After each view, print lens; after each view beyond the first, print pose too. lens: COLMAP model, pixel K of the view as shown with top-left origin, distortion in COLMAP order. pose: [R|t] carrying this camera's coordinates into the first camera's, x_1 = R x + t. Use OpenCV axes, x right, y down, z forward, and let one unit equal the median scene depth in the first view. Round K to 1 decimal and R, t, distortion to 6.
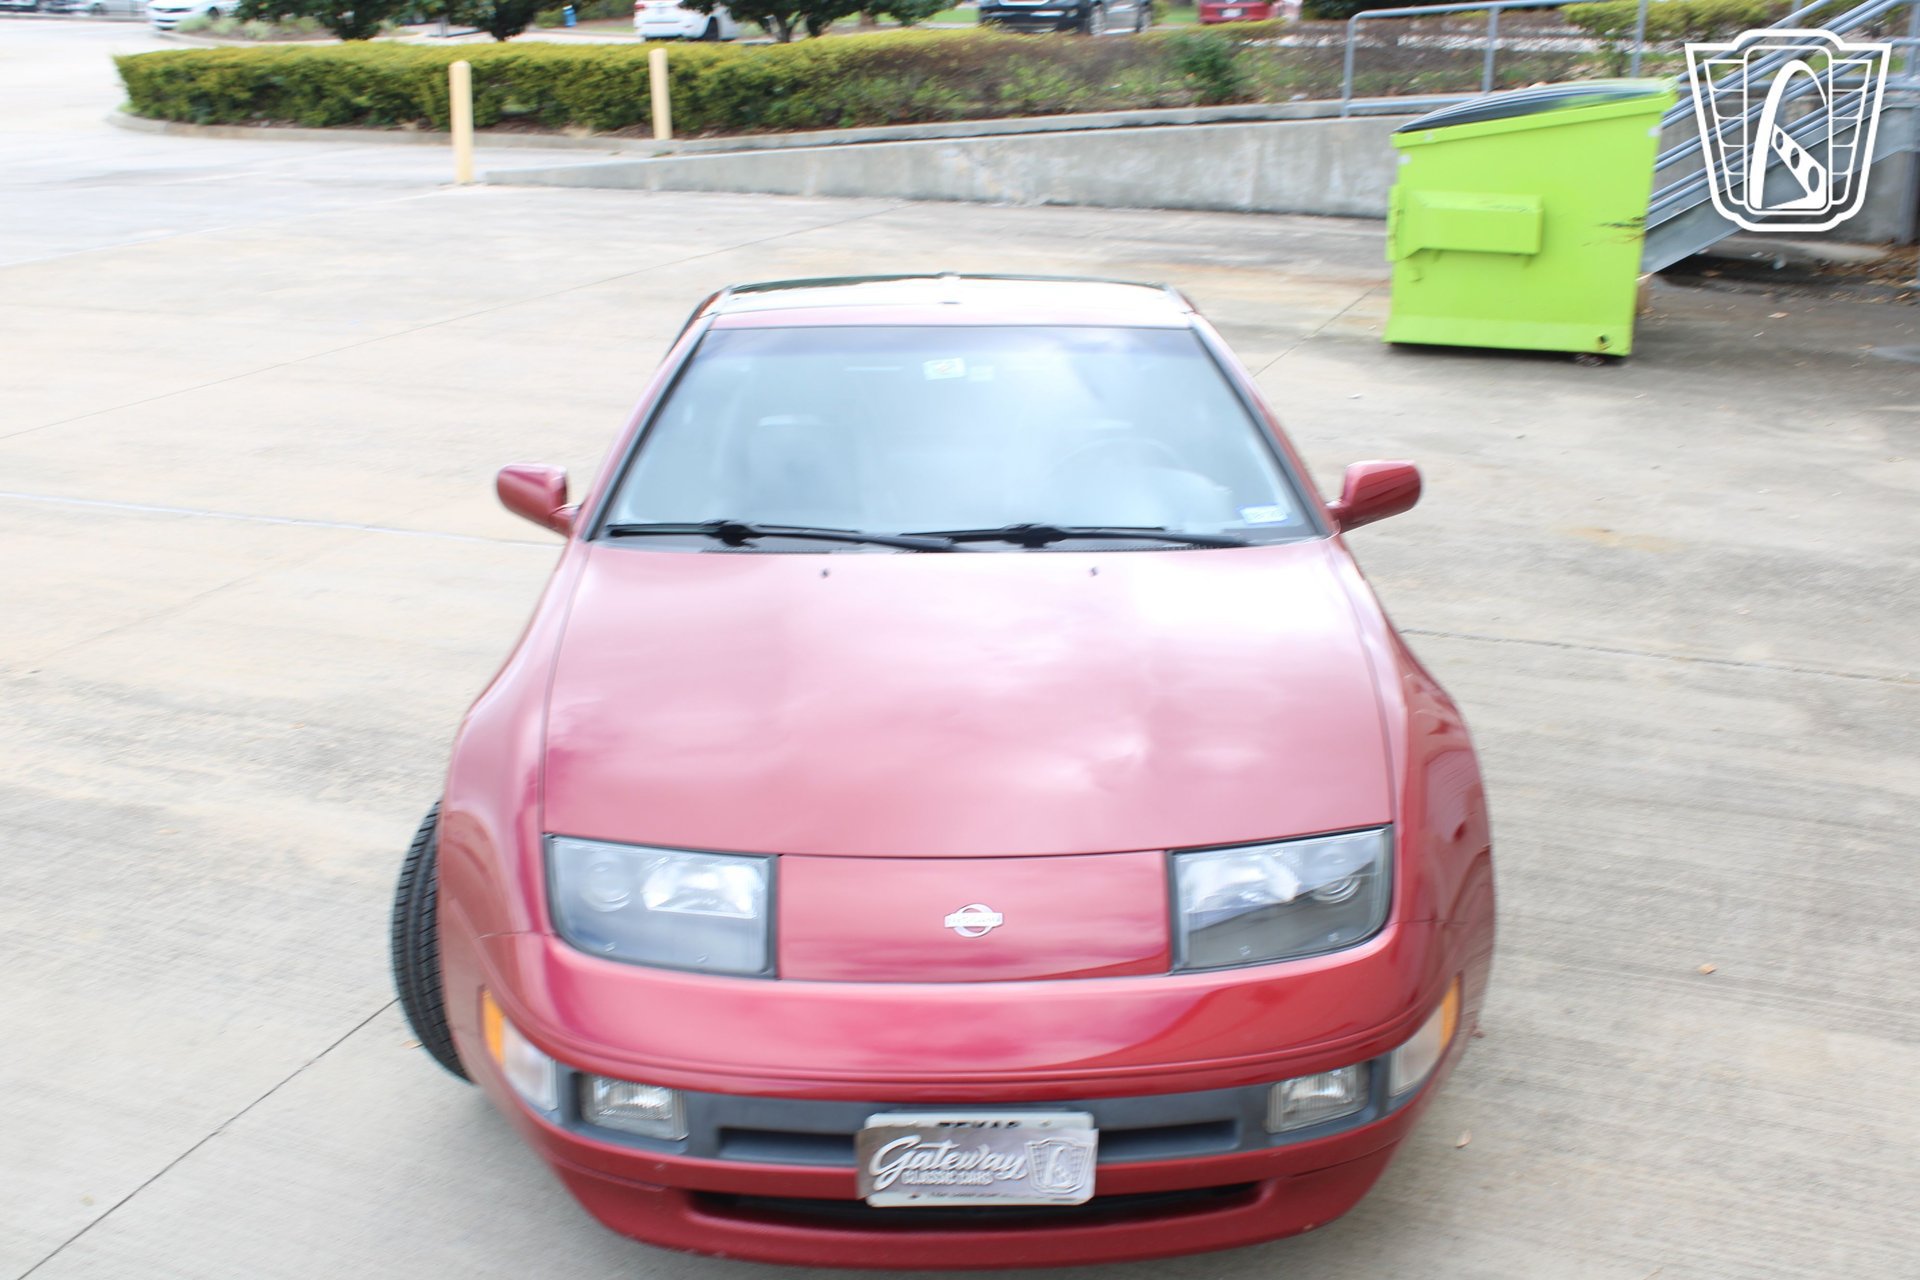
lens RADIAL K [[2044.2, 0, 962.6], [0, 2044.2, 646.5], [0, 0, 1]] dist [-0.132274, 0.181590]
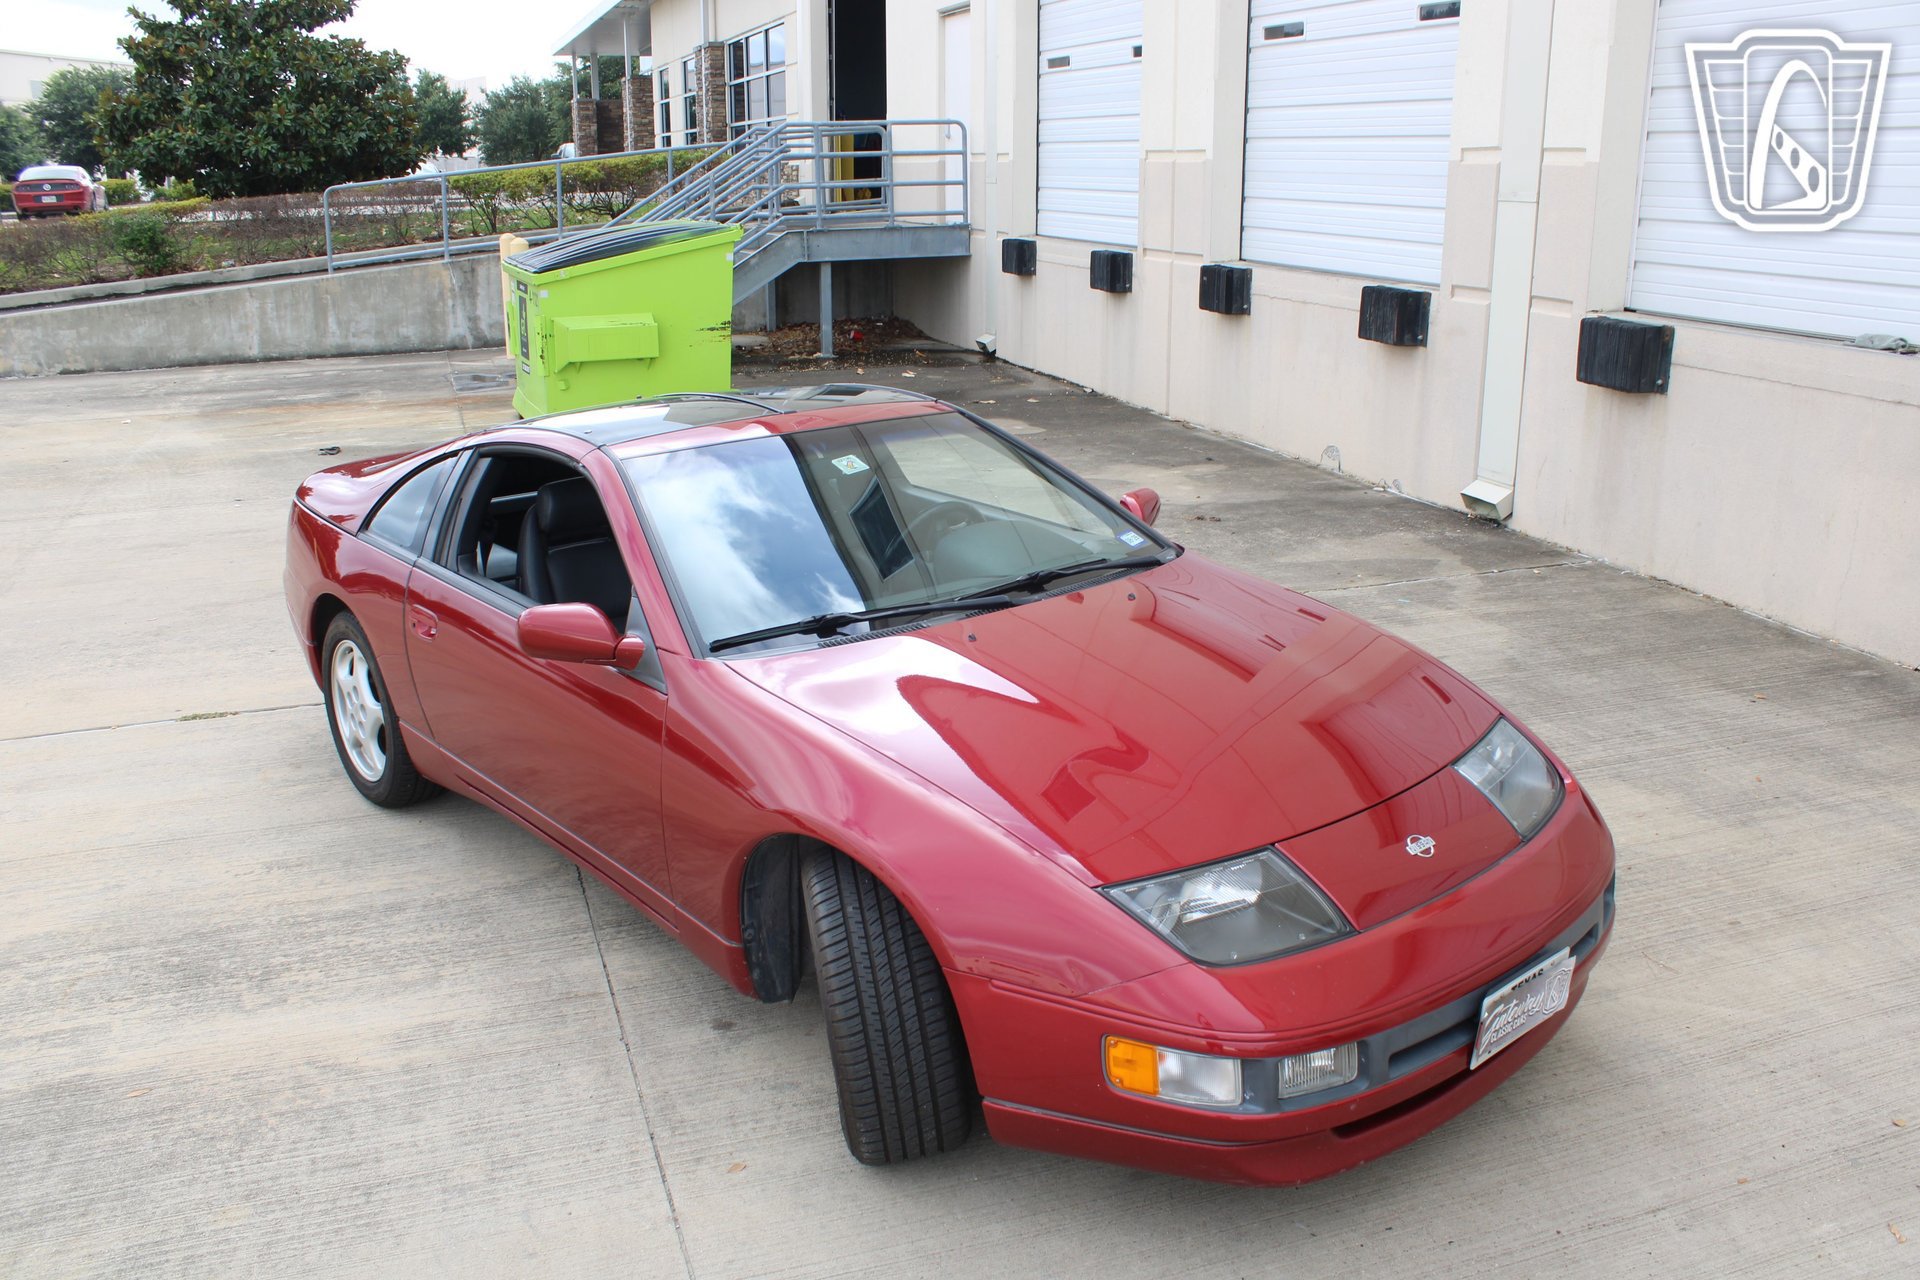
lens RADIAL K [[1602.7, 0, 967.8], [0, 1602.7, 663.2], [0, 0, 1]] dist [-0.164494, 0.147555]
pose [[0.774388, -0.199651, 0.600385, -0.116695], [0.204321, 0.976980, 0.061345, -0.014639], [-0.598812, 0.075166, 0.797355, 0.051969]]
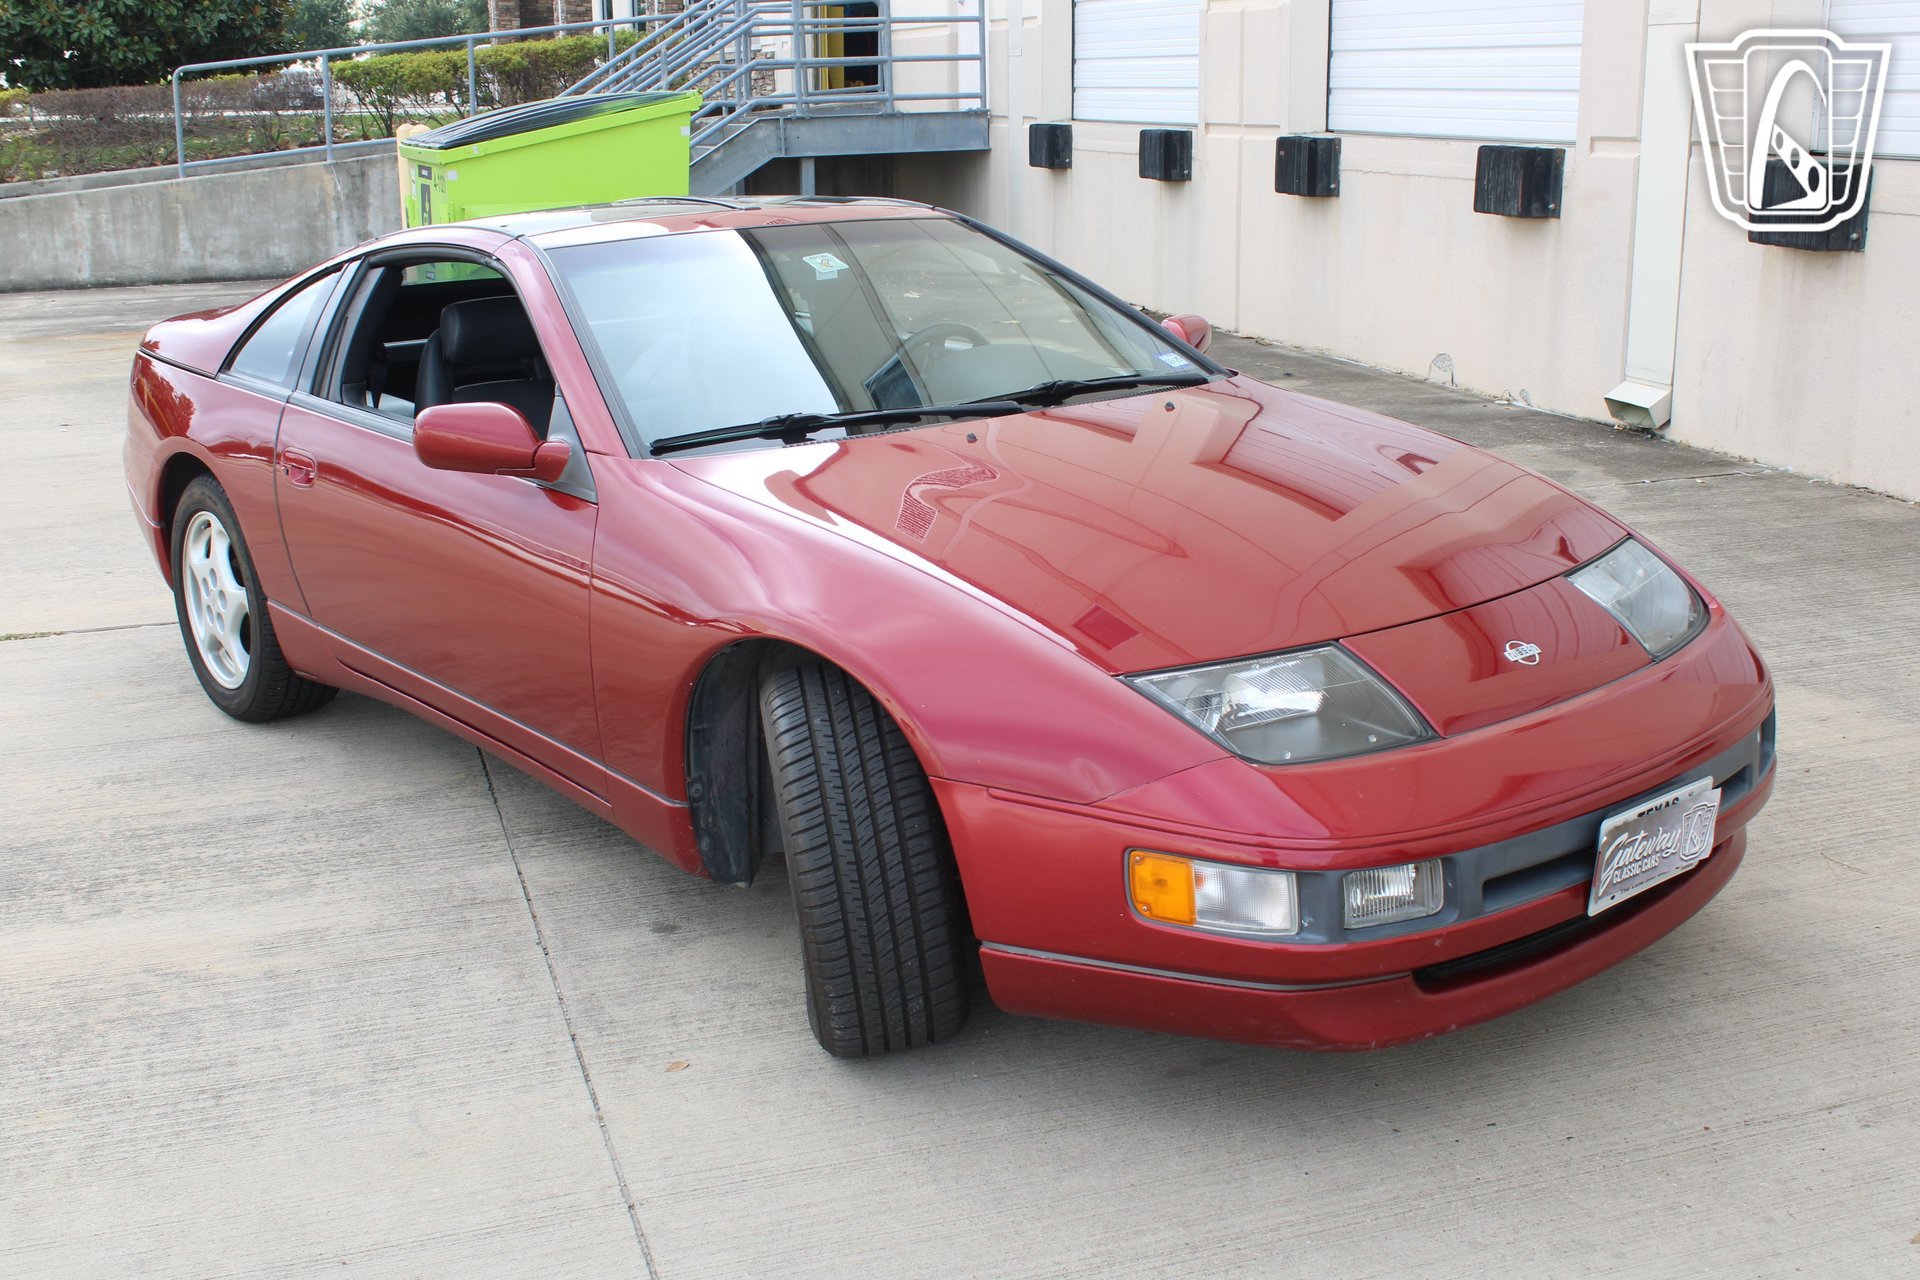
lens RADIAL K [[2044.2, 0, 962.6], [0, 2044.2, 646.5], [0, 0, 1]] dist [-0.132274, 0.181590]
pose [[0.782917, -0.183434, 0.594469, -0.122753], [0.209152, 0.977533, 0.026182, 0.006334], [-0.585915, 0.103836, 0.803692, 0.047327]]
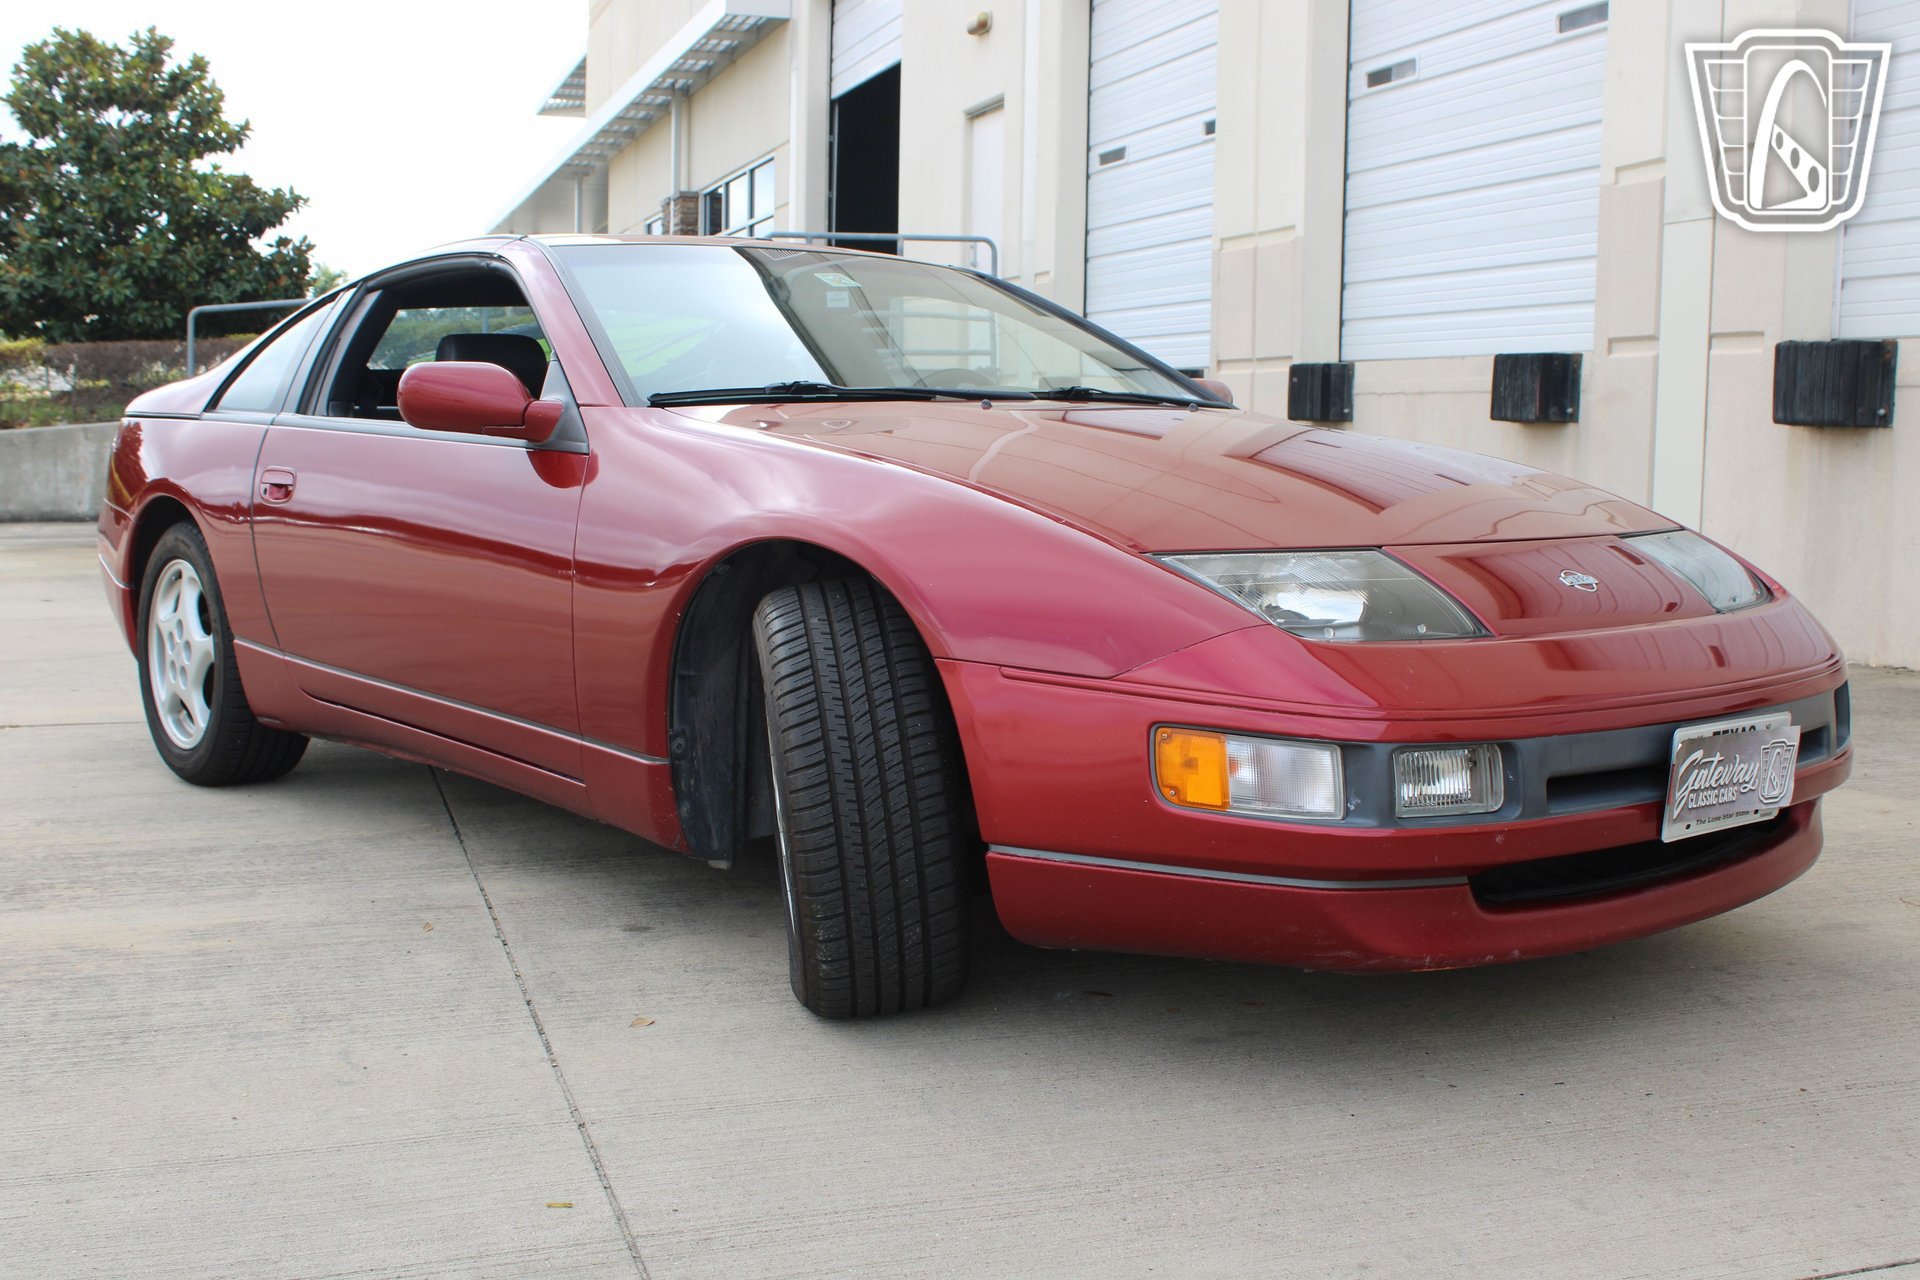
lens RADIAL K [[2074.2, 0, 960.0], [0, 2074.2, 640.0], [0, 0, 1]] dist [-0.124699, 0.174062]
pose [[0.786333, -0.065222, 0.614350, -0.121196], [0.184222, 0.973927, -0.132397, 0.034630], [-0.589697, 0.217285, 0.777846, 0.060313]]
